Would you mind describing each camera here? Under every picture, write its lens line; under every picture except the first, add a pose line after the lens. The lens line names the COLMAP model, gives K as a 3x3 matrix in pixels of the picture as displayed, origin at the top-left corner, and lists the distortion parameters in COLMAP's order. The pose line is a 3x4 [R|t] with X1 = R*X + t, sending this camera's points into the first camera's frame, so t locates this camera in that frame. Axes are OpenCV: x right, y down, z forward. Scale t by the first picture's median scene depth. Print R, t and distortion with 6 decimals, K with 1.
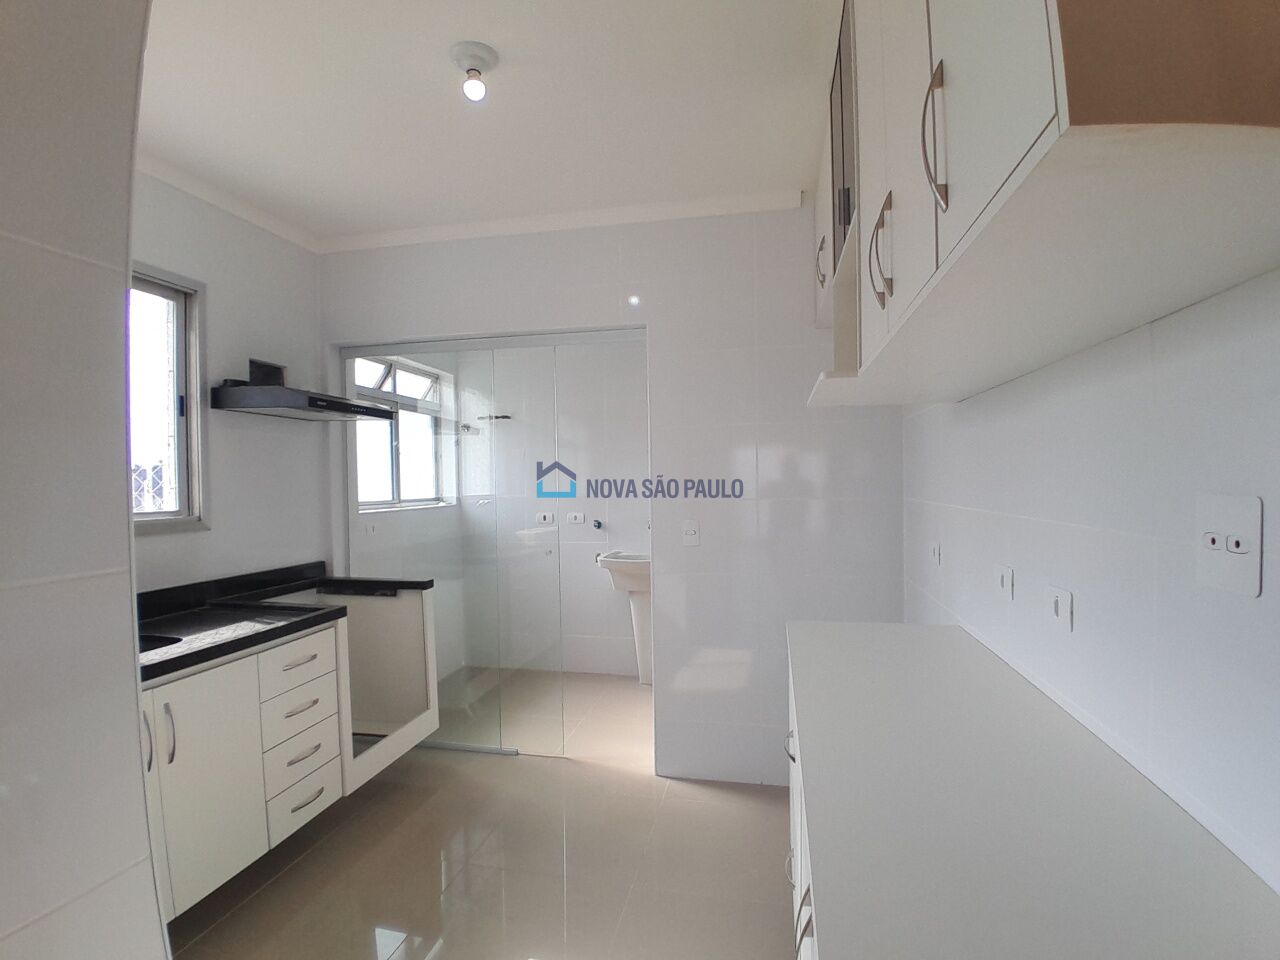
lens RADIAL K [[639.7, 0, 632.8], [0, 639.7, 491.3], [0, 0, 1]] dist [0.002688, -0.044489]
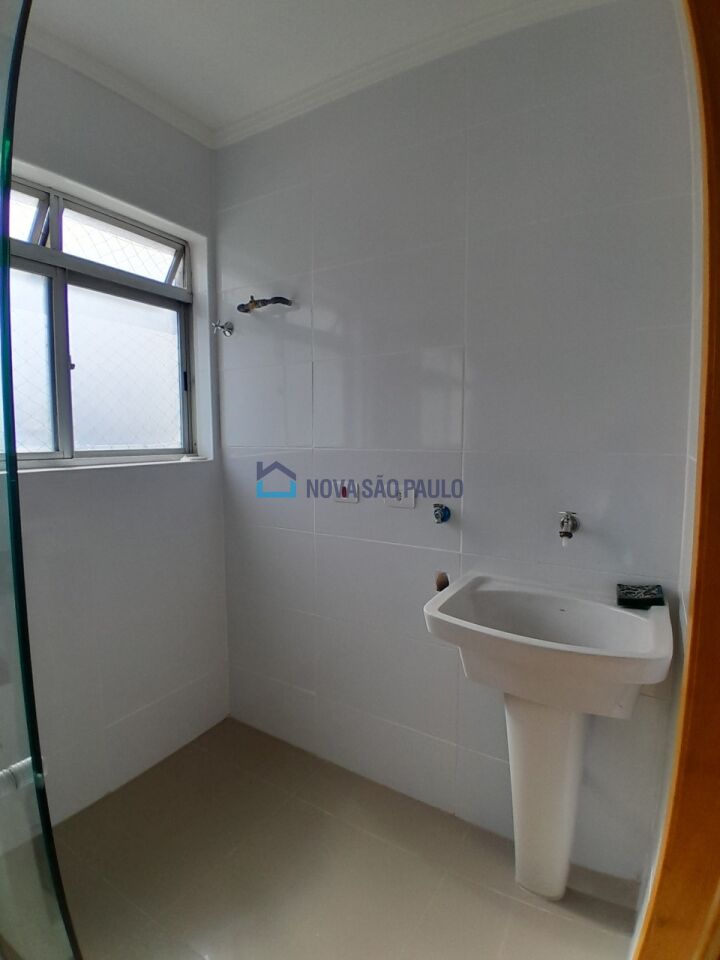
lens RADIAL K [[480.1, 0, 360.0], [0, 480.1, 480.0], [0, 0, 1]] dist [0.002552, -0.046291]
pose [[0.951097, 0.042340, -0.305978, -0.007027], [-0.018059, 0.996489, 0.081756, -0.000528], [0.308365, -0.072233, 0.948522, 0.898001]]
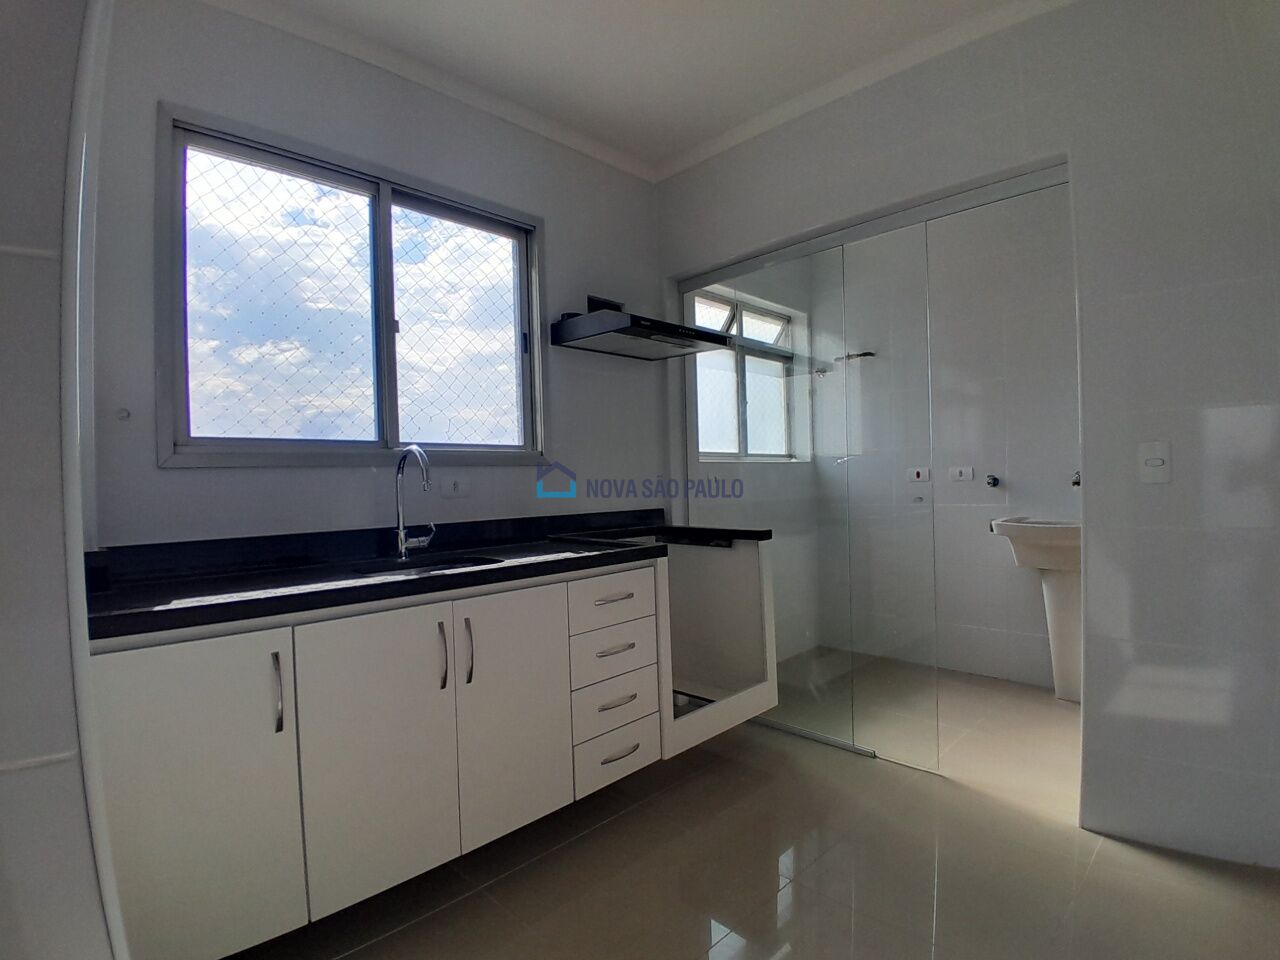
lens RADIAL K [[639.7, 0, 632.8], [0, 639.7, 491.3], [0, 0, 1]] dist [0.002688, -0.044489]
pose [[0.841364, 0.002645, -0.540463, -0.008066], [0.002169, 0.999963, 0.008271, 0.078929], [0.540465, -0.008131, 0.841327, 0.184848]]
